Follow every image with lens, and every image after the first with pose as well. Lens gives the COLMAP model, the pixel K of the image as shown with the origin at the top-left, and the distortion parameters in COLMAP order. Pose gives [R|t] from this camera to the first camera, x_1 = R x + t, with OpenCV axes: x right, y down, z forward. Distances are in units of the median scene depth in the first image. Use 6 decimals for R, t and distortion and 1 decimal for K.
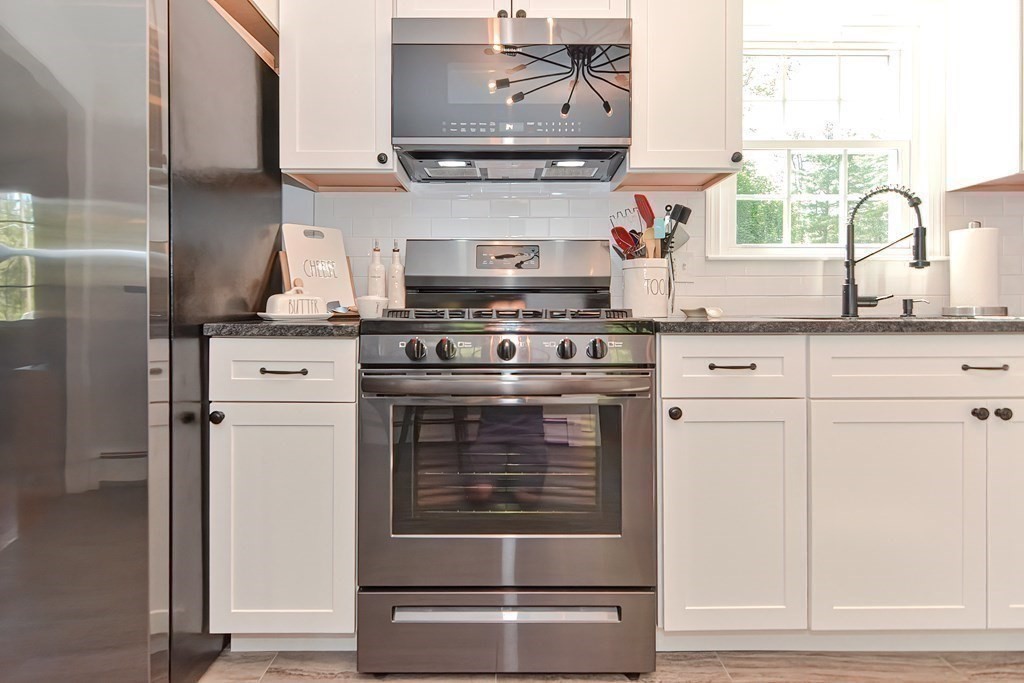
lens RADIAL K [[512.1, 0, 508.9], [0, 512.1, 310.3], [0, 0, 1]] dist [0.001532, -0.000084]
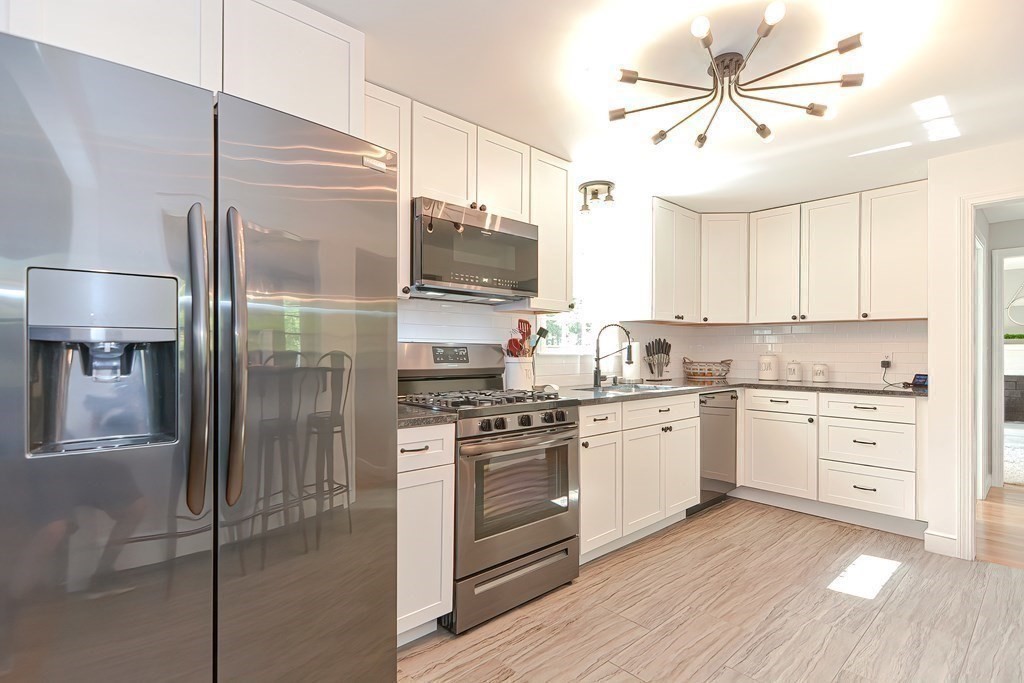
lens RADIAL K [[499.3, 0, 511.6], [0, 499.3, 346.7], [0, 0, 1]] dist [0.003438, 0.000407]
pose [[0.733018, 0.010394, 0.680130, -0.916435], [-0.001963, 0.999911, -0.013165, -0.118545], [-0.680206, 0.008315, 0.732974, -0.184903]]
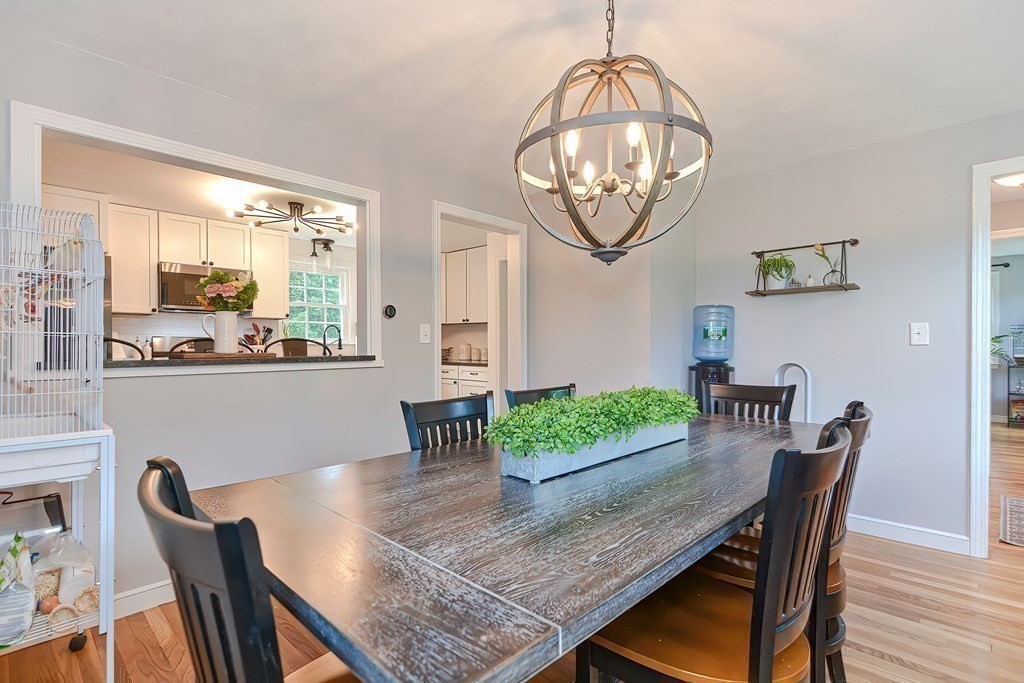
lens RADIAL K [[486.2, 0, 512.0], [0, 486.2, 341.5], [0, 0, 1]] dist [0.019042, 0.000108]
pose [[0.701516, 0.006787, 0.712621, -0.729953], [0.002556, 0.999924, -0.012040, -0.086386], [-0.712649, 0.010267, 0.701445, -2.093659]]
